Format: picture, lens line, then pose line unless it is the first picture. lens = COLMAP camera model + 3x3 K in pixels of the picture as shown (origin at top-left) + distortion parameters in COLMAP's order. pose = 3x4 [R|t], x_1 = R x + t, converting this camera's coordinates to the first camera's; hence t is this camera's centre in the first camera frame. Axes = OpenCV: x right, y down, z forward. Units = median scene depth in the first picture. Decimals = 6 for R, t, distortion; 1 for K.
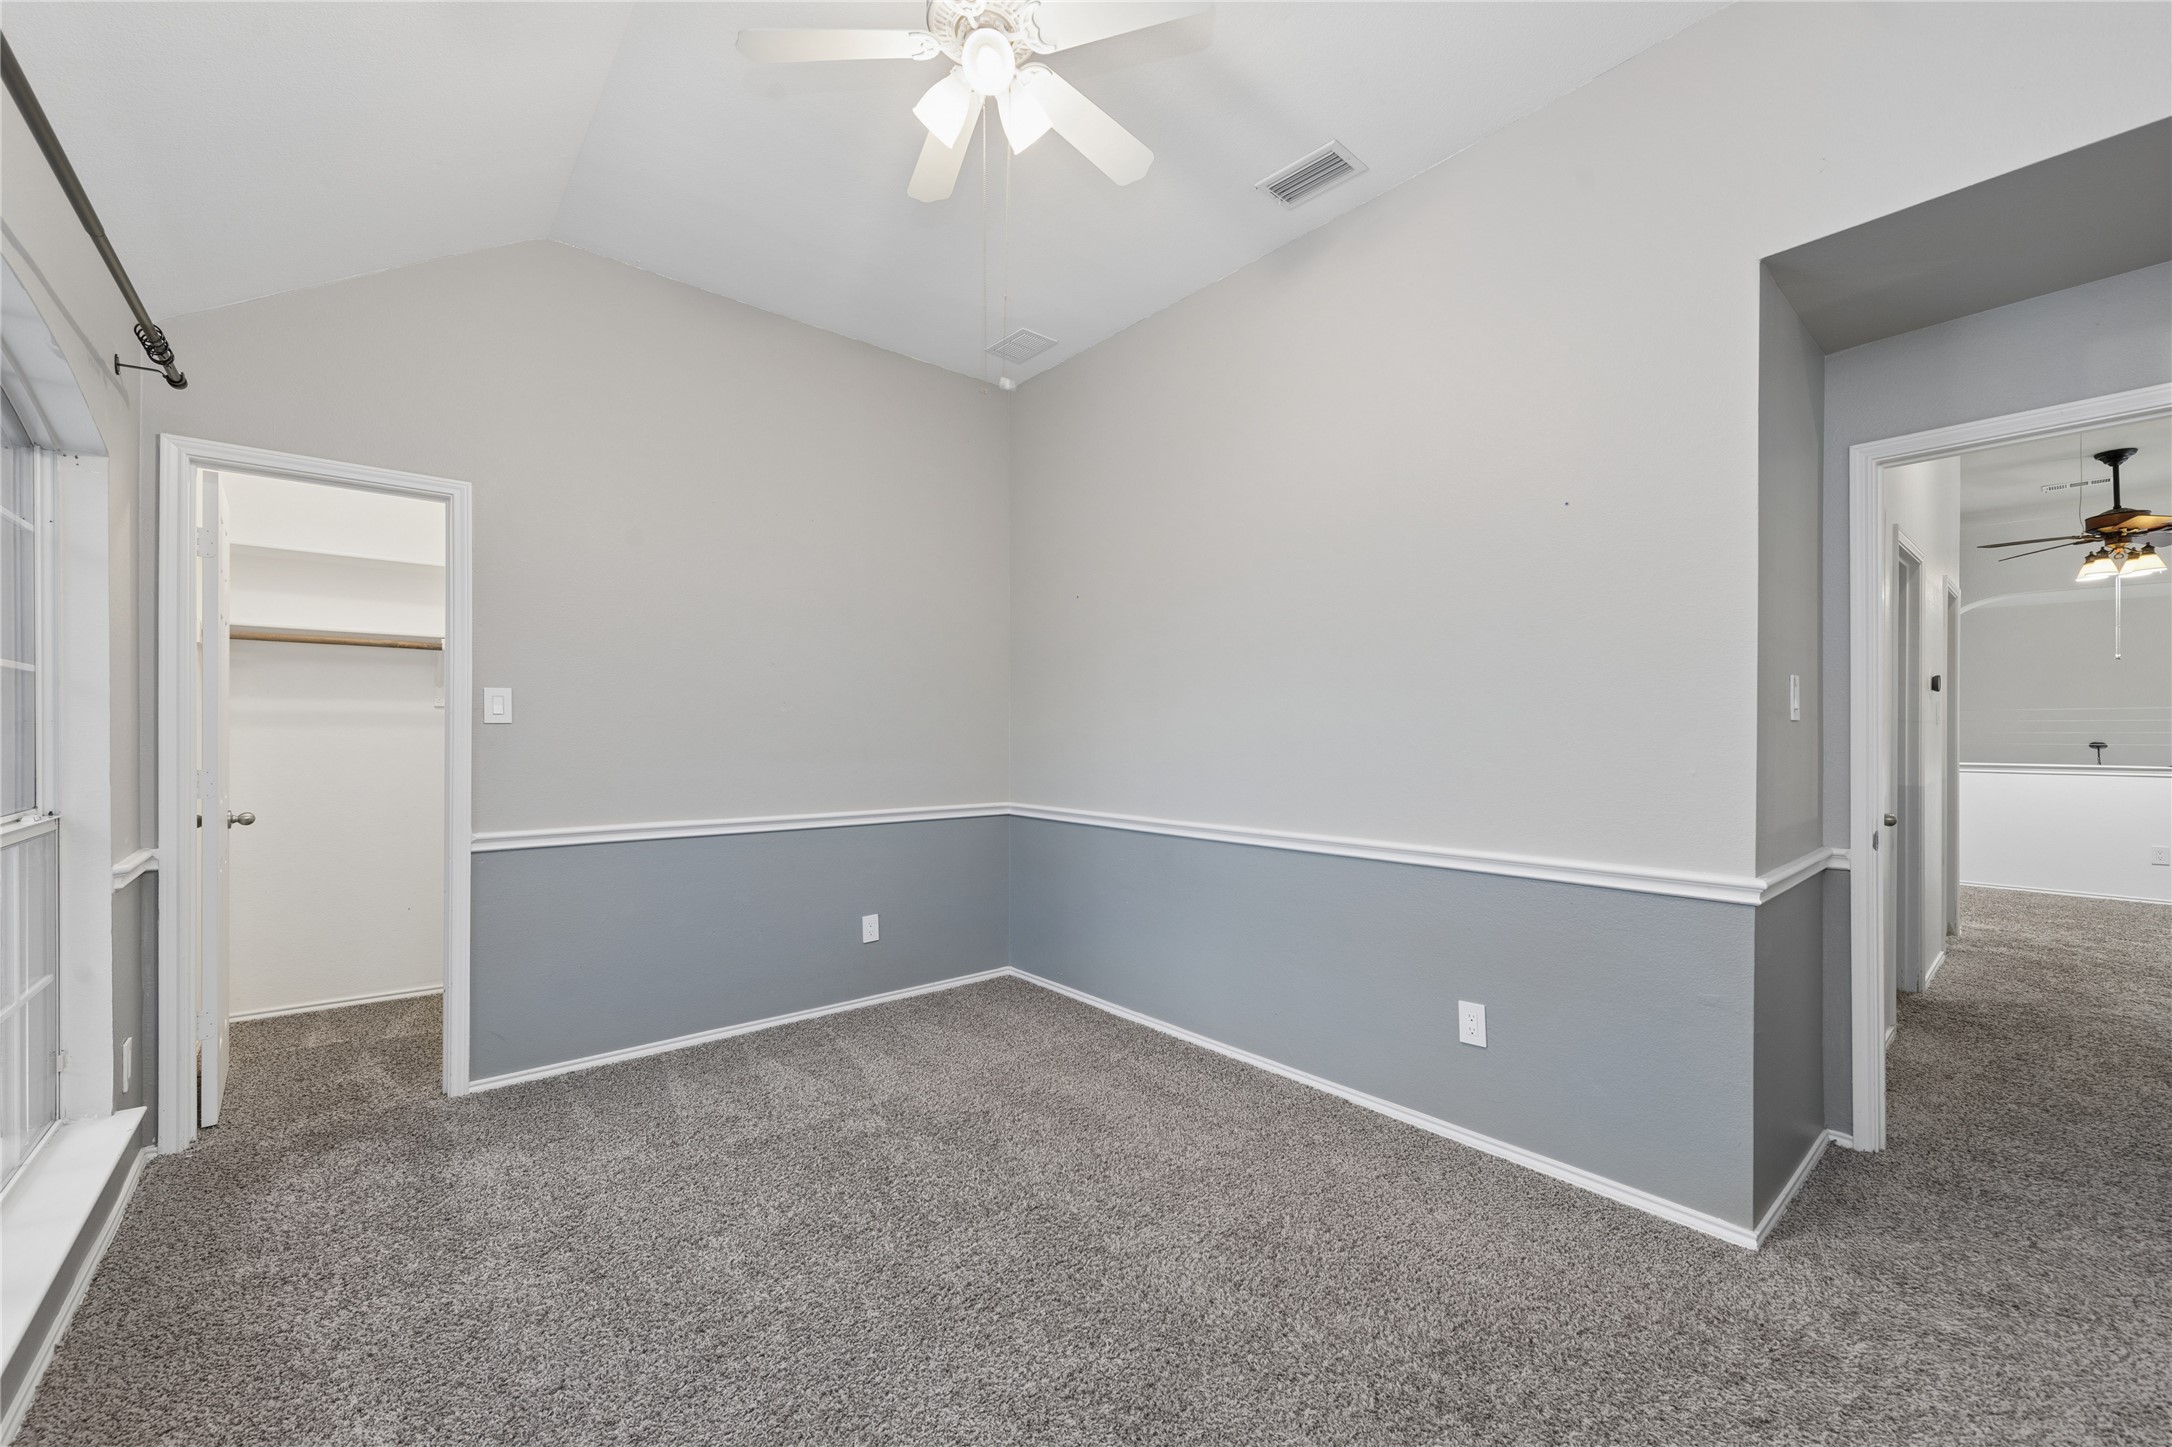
lens RADIAL K [[863.4, 0, 1080.3], [0, 863.4, 728.2], [0, 0, 1]] dist [0.015316, -0.000710]
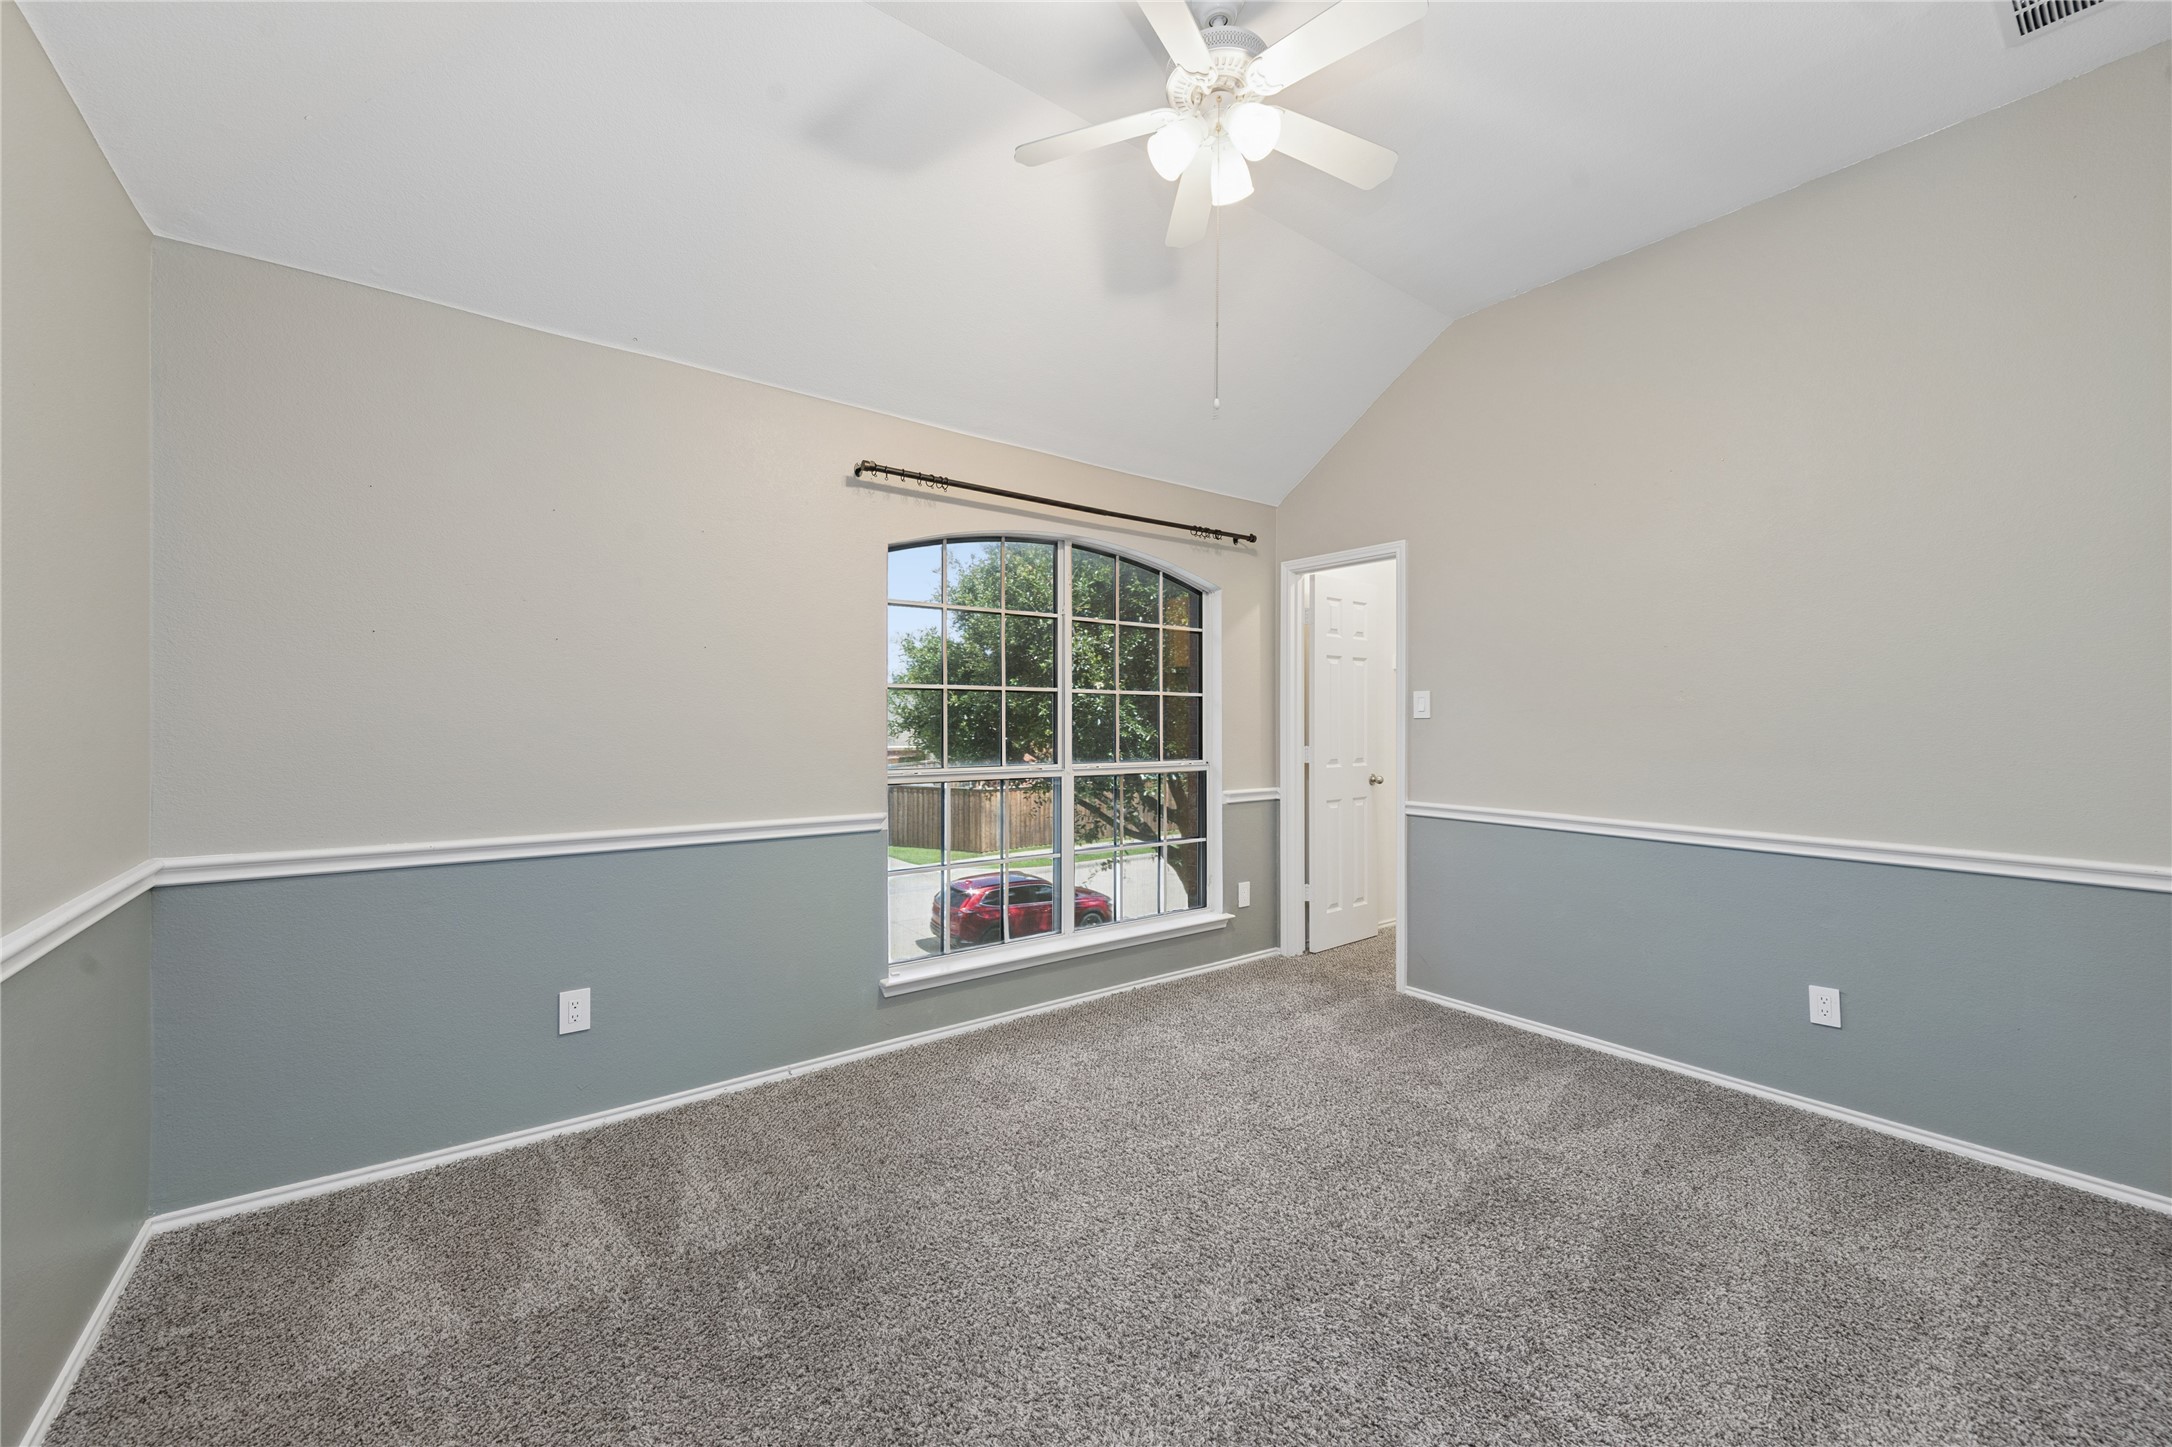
lens RADIAL K [[863.4, 0, 1088.7], [0, 863.4, 720.5], [0, 0, 1]] dist [0.015316, -0.000710]
pose [[-0.051160, -0.001714, -0.998689, 0.654686], [0.001224, 0.999998, -0.001779, -0.000630], [0.998690, -0.001314, -0.051158, 0.576928]]
